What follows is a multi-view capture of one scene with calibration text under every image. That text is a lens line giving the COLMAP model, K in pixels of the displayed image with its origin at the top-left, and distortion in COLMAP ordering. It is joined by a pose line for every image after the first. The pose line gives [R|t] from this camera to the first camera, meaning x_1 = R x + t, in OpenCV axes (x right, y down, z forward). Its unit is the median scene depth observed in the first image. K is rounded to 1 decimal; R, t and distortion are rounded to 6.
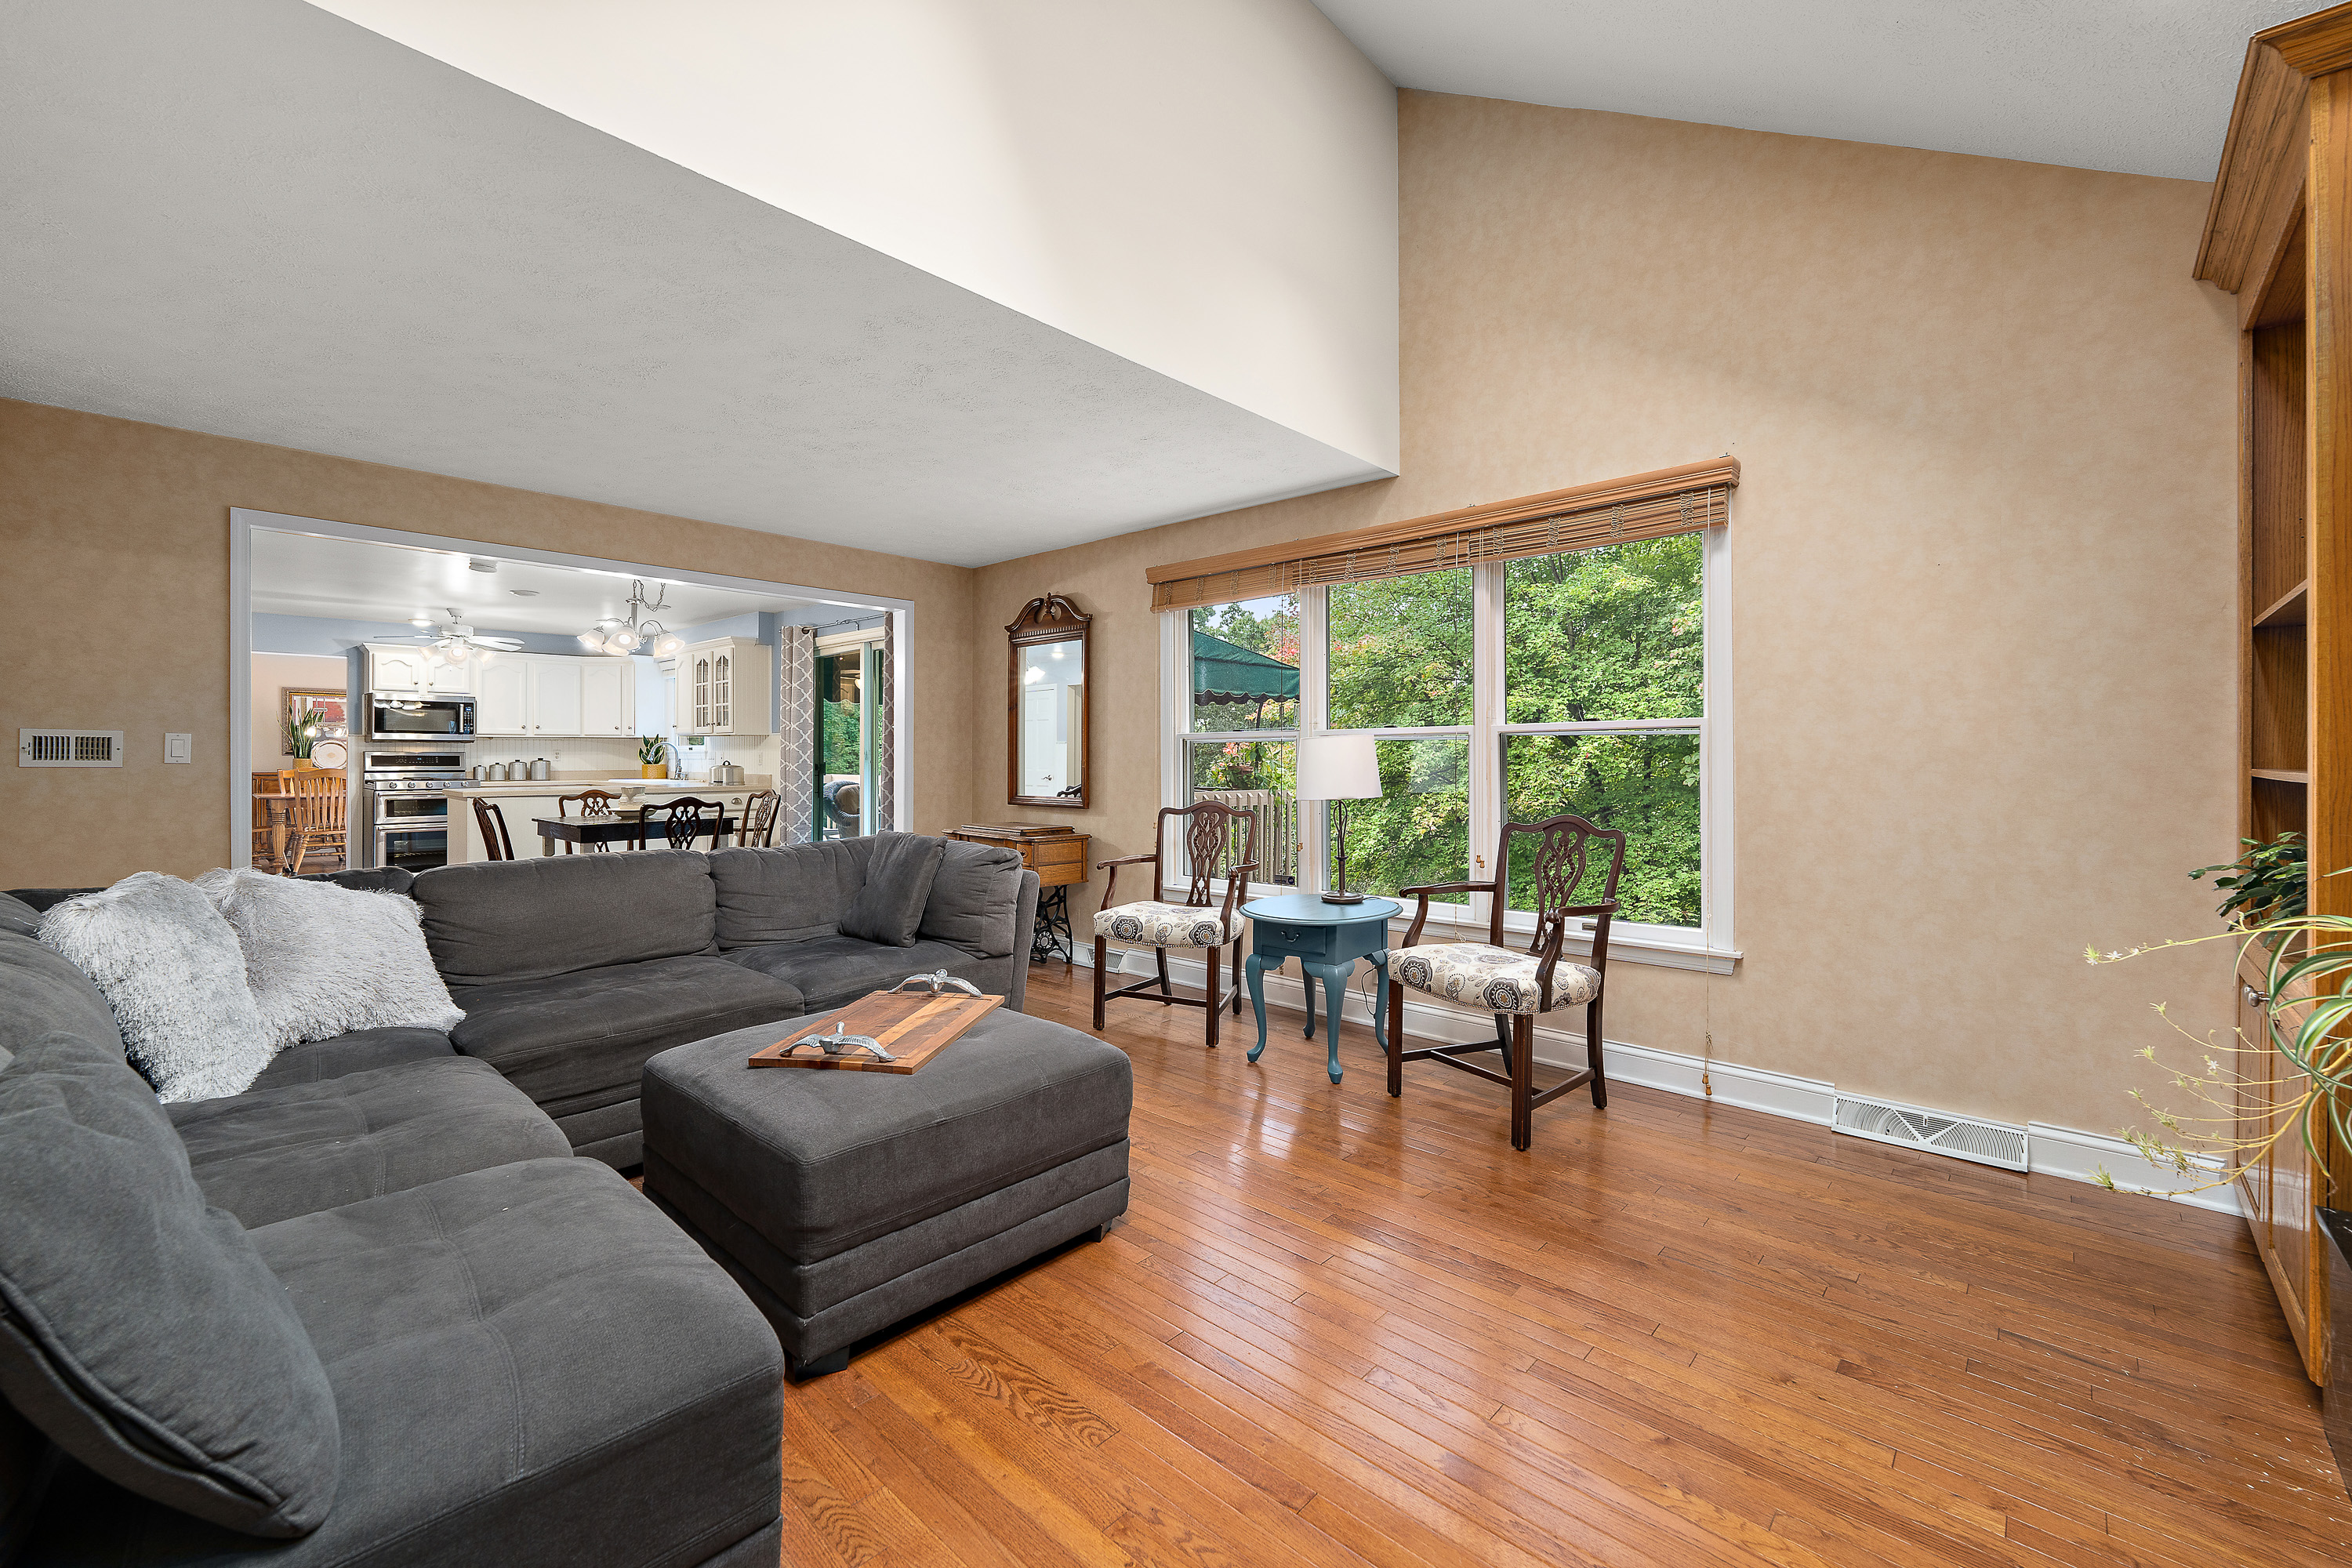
lens RADIAL K [[953.7, 0, 1156.4], [0, 953.7, 748.0], [0, 0, 1]] dist [-0.000506, -0.000273]
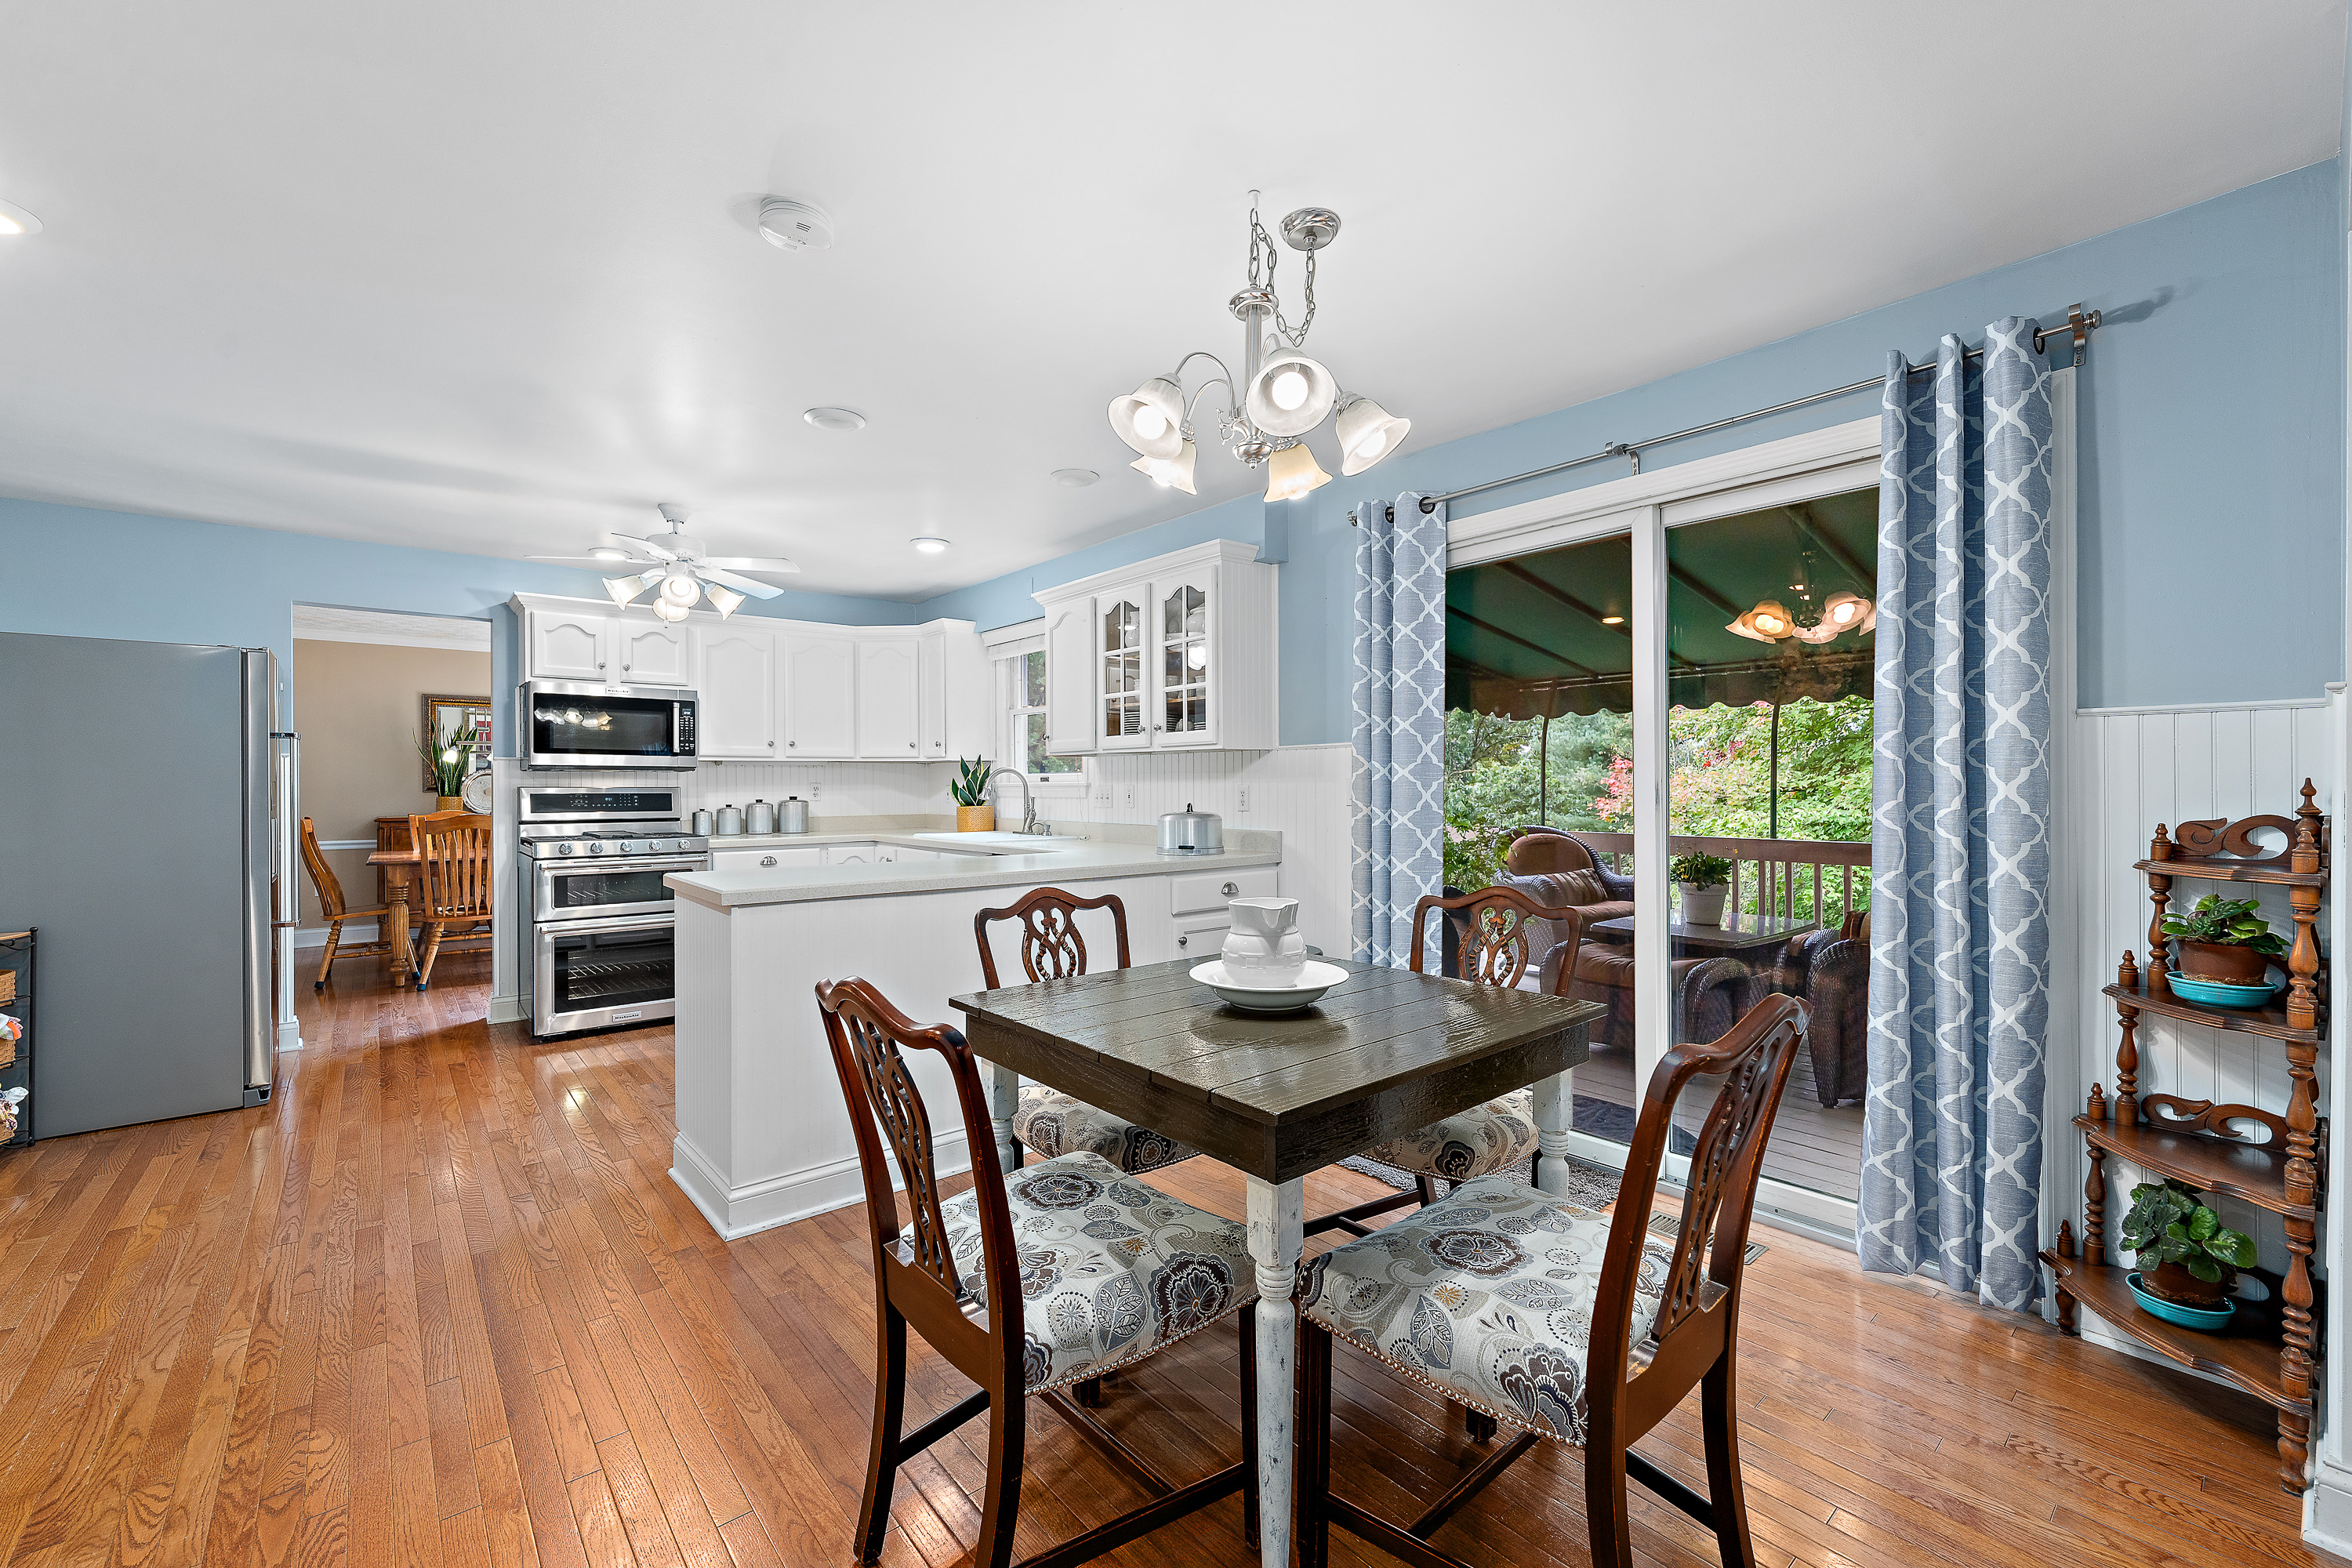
lens RADIAL K [[953.7, 0, 1176.1], [0, 953.7, 795.1], [0, 0, 1]] dist [-0.000506, -0.000273]
pose [[0.993004, -0.002413, -0.118060, -0.371918], [0.004356, 0.999859, 0.016199, 0.001065], [0.118004, -0.016600, 0.992874, 0.477590]]
